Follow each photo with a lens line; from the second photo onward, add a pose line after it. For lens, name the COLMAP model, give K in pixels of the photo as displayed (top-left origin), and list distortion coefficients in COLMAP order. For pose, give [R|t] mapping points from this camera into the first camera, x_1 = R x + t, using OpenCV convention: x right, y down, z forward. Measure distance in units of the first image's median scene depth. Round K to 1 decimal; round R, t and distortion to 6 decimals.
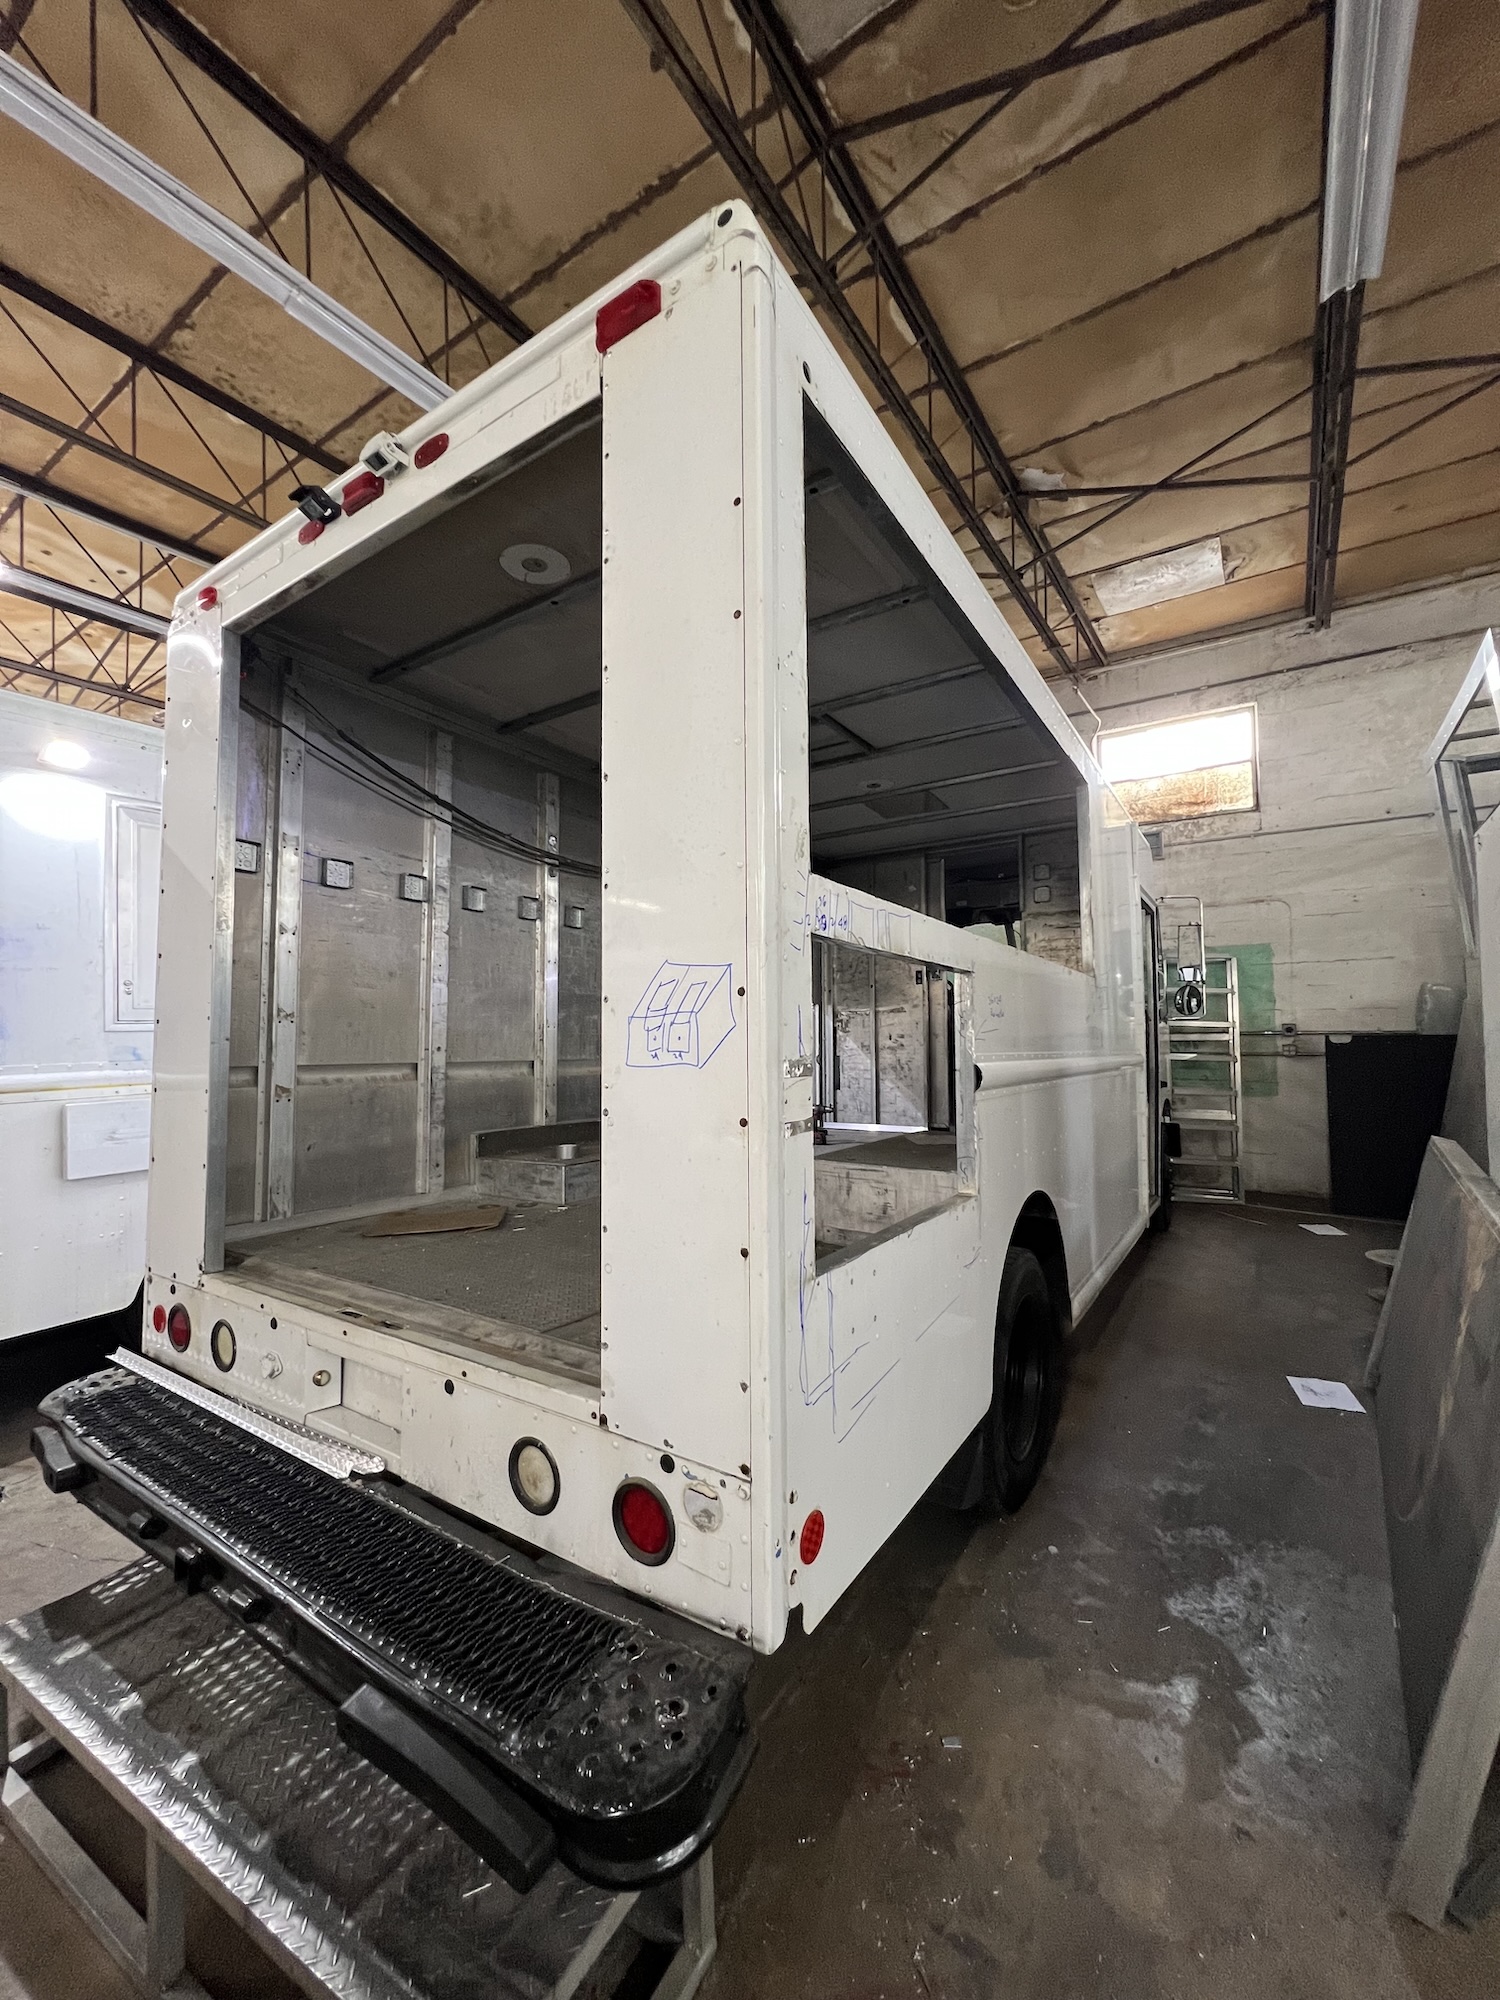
lens RADIAL K [[802.4, 0, 740.4], [0, 802.4, 1000.1], [0, 0, 1]] dist [-0.002654, 0.000853]
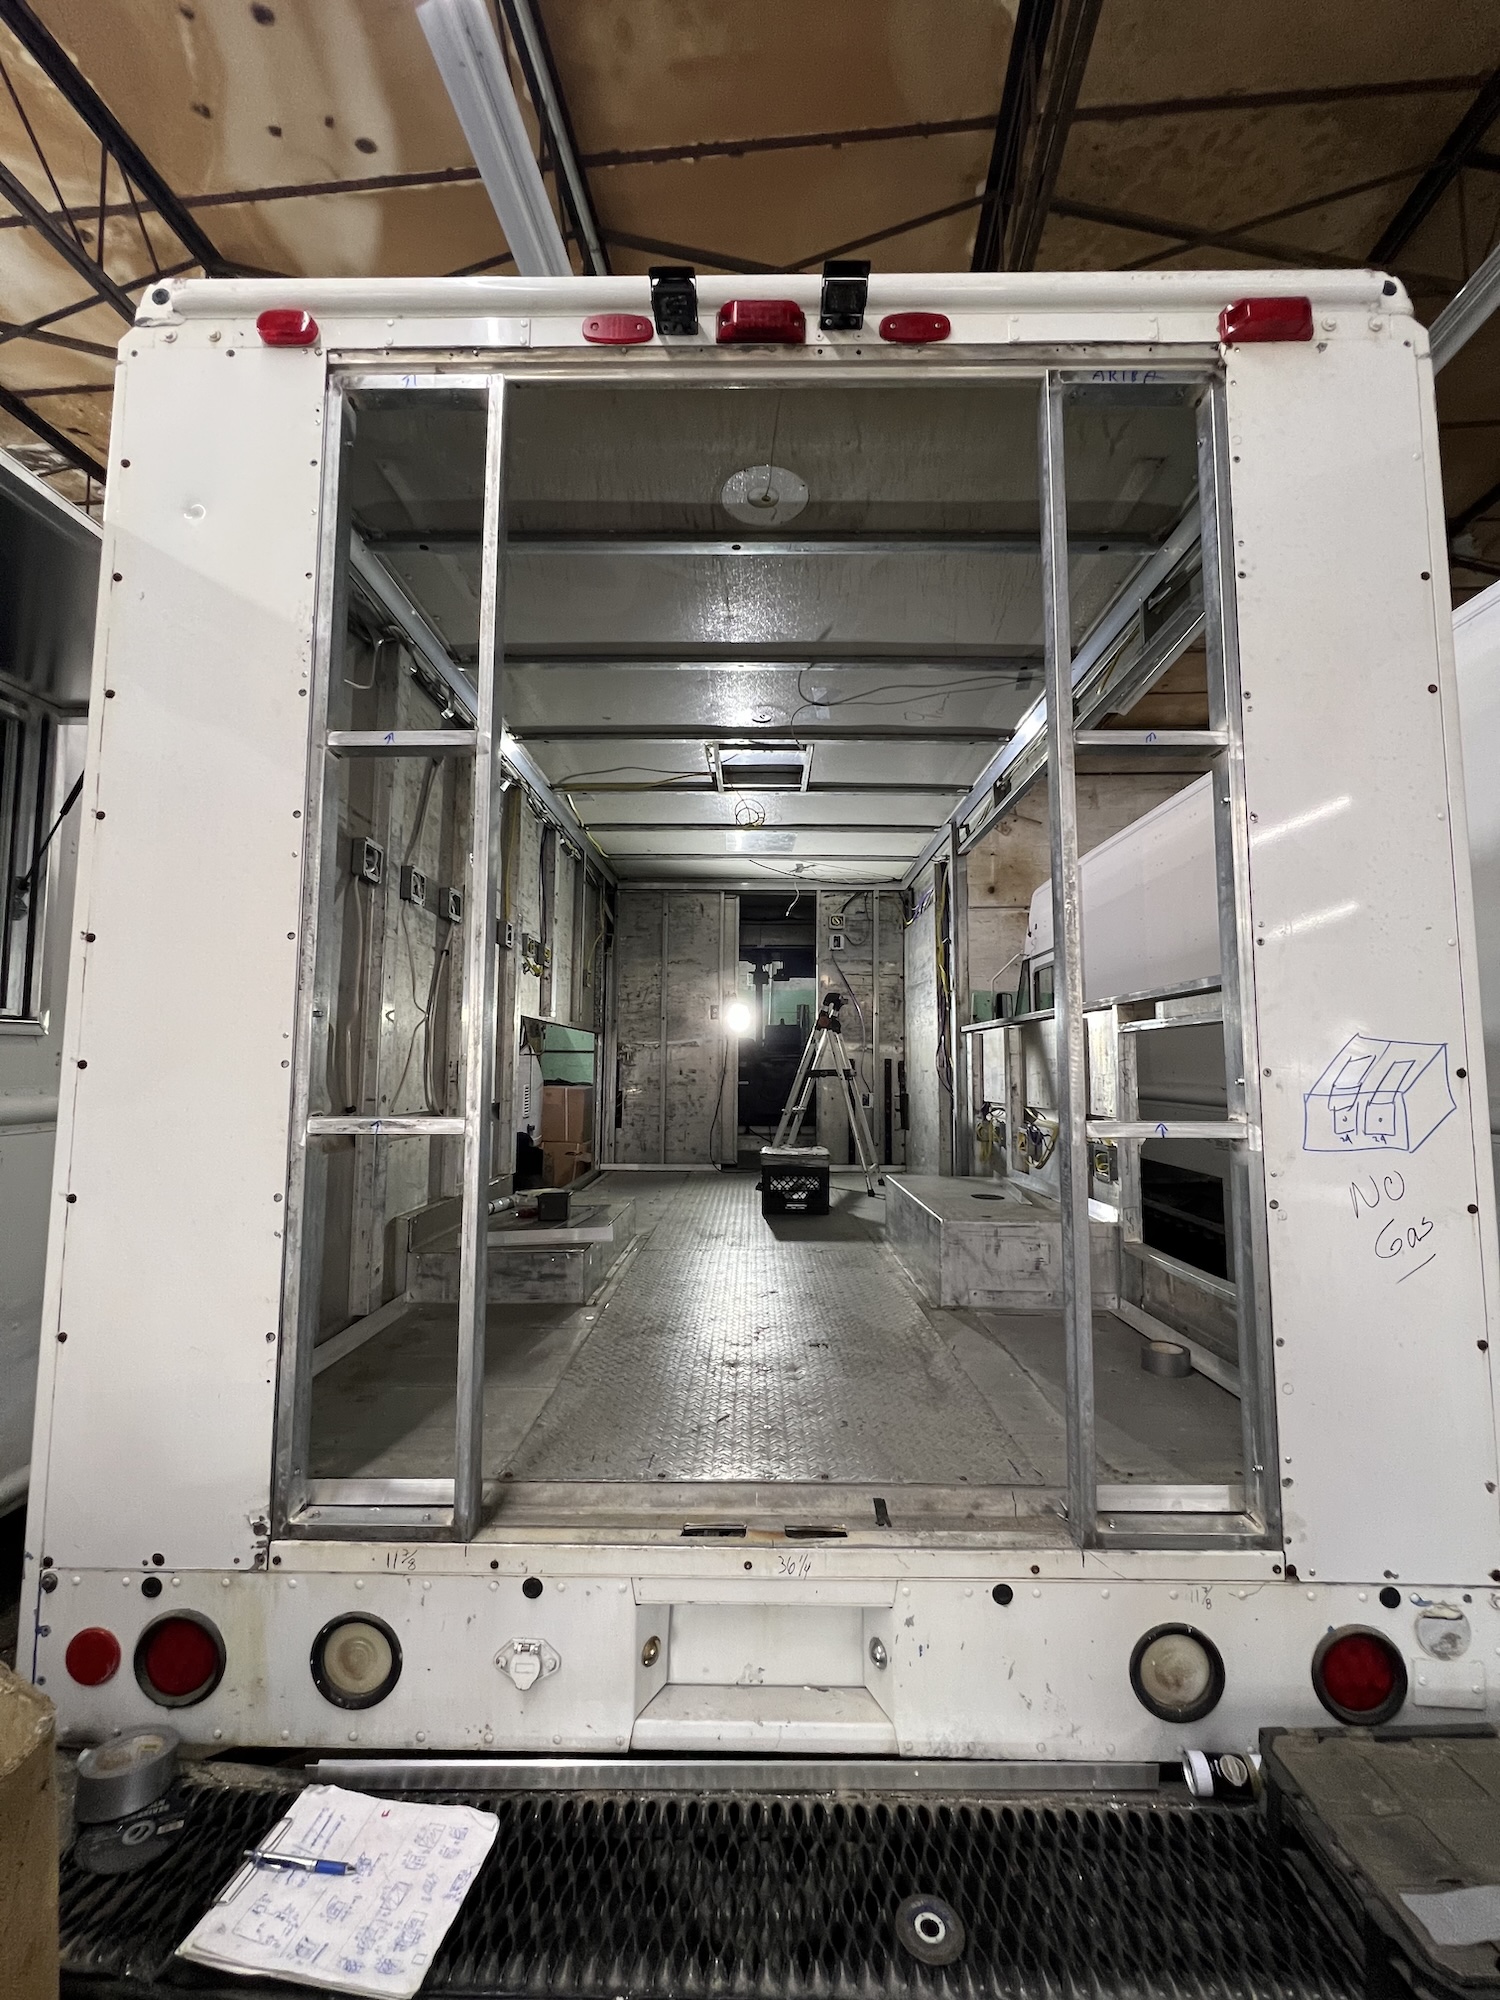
lens RADIAL K [[802.4, 0, 753.7], [0, 802.4, 999.8], [0, 0, 1]] dist [-0.002654, 0.000853]
pose [[0.839463, 0.059297, 0.540171, -1.117296], [-0.043682, 0.998175, -0.041690, -0.019175], [-0.541658, 0.011402, 0.840522, 0.576178]]
